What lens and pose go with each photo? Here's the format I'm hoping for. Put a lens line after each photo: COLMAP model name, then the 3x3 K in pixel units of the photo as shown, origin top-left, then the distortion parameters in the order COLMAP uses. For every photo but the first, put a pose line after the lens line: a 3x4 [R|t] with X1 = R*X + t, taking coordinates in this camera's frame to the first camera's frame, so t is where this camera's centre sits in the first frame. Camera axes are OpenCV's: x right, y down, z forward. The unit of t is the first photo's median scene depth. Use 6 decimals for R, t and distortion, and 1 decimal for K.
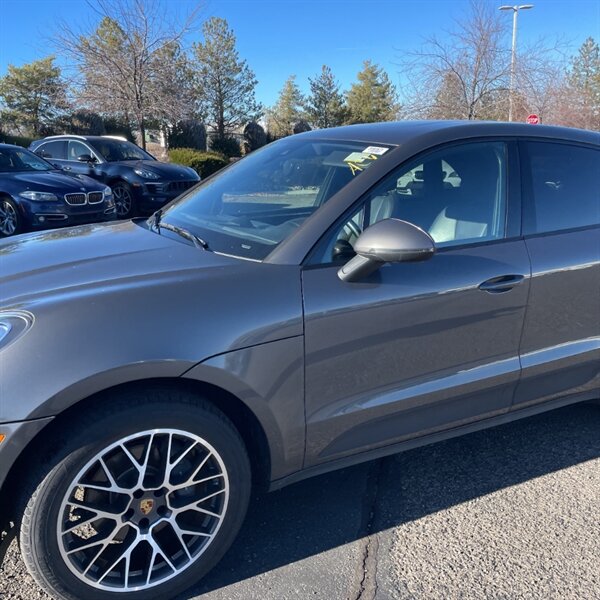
lens RADIAL K [[607.2, 0, 290.3], [0, 607.2, 308.5], [0, 0, 1]] dist [0.090210, -0.131283]
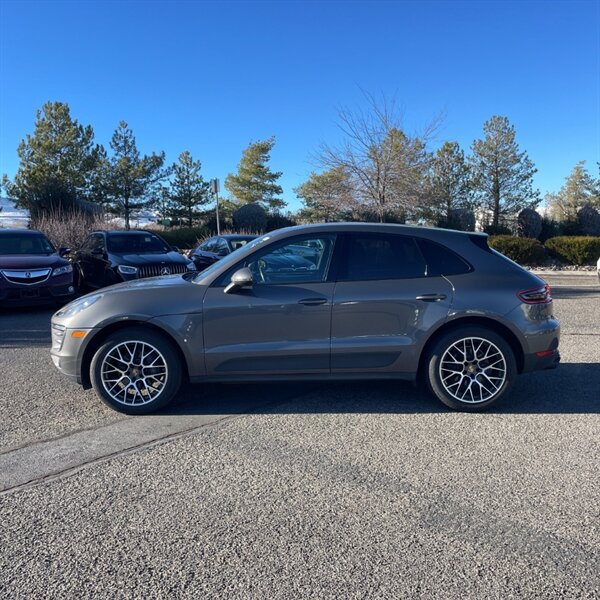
lens RADIAL K [[614.7, 0, 290.4], [0, 614.7, 285.1], [0, 0, 1]] dist [0.087167, -0.125151]
pose [[0.881602, 0.024886, -0.471337, 0.168467], [-0.106417, 0.983377, -0.147124, 0.029070], [0.459841, 0.179863, 0.869595, -0.112529]]
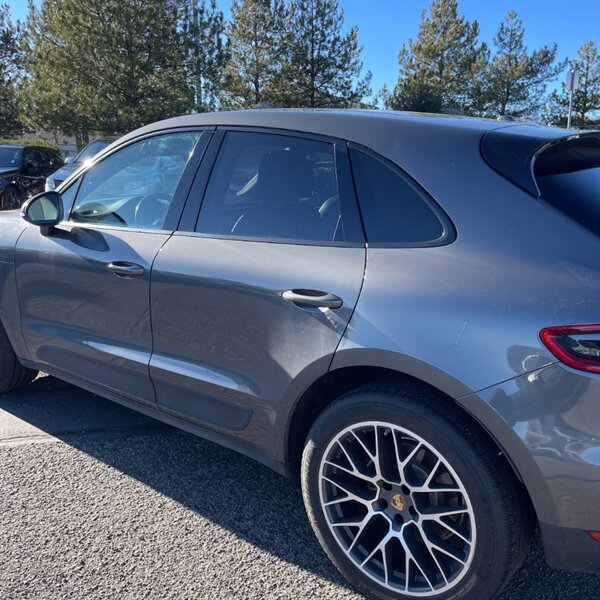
lens RADIAL K [[607.2, 0, 300.0], [0, 607.2, 300.0], [0, 0, 1]] dist [0.096672, -0.126474]
pose [[0.394352, 0.217479, -0.892855, 0.188914], [-0.240890, 0.962082, 0.127946, -0.026435], [0.886825, 0.164624, 0.431788, 0.111211]]
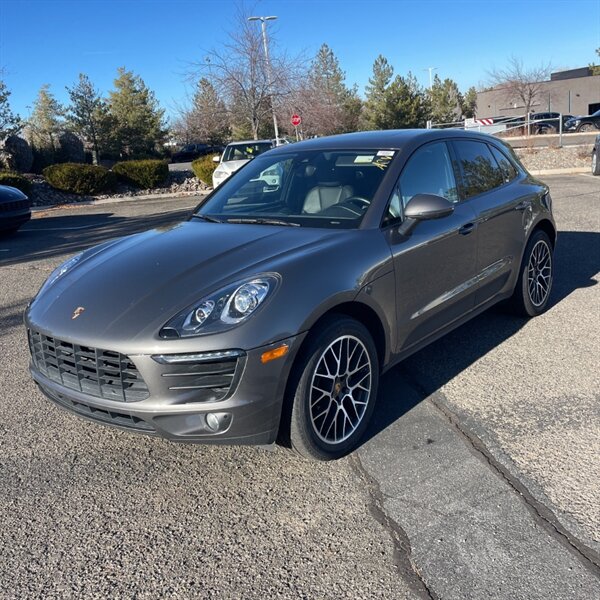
lens RADIAL K [[618.0, 0, 300.0], [0, 618.0, 300.0], [0, 0, 1]] dist [0.023039, -0.002863]
pose [[0.918241, -0.160278, 0.362139, -0.091433], [0.167550, 0.985797, 0.011461, 0.006931], [-0.358832, 0.050153, 0.932054, -0.048137]]
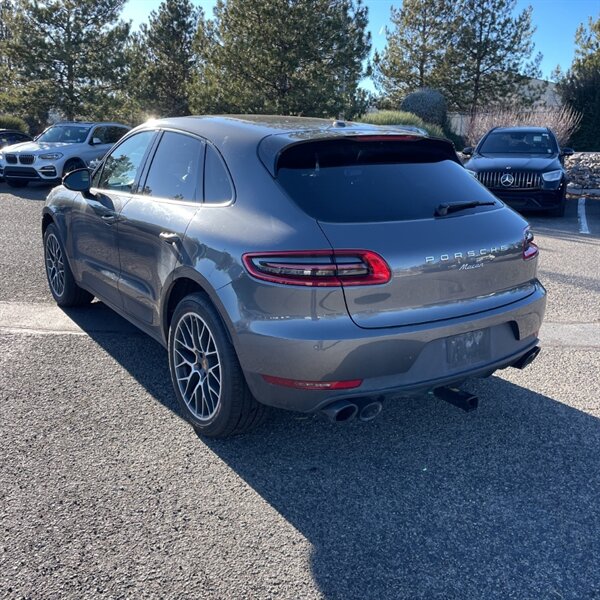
lens RADIAL K [[614.7, 0, 290.4], [0, 614.7, 285.1], [0, 0, 1]] dist [0.087167, -0.125151]
pose [[0.092811, 0.235623, -0.967403, 0.270801], [-0.263935, 0.942661, 0.204275, -0.045388], [0.960065, 0.236372, 0.149678, 0.169368]]
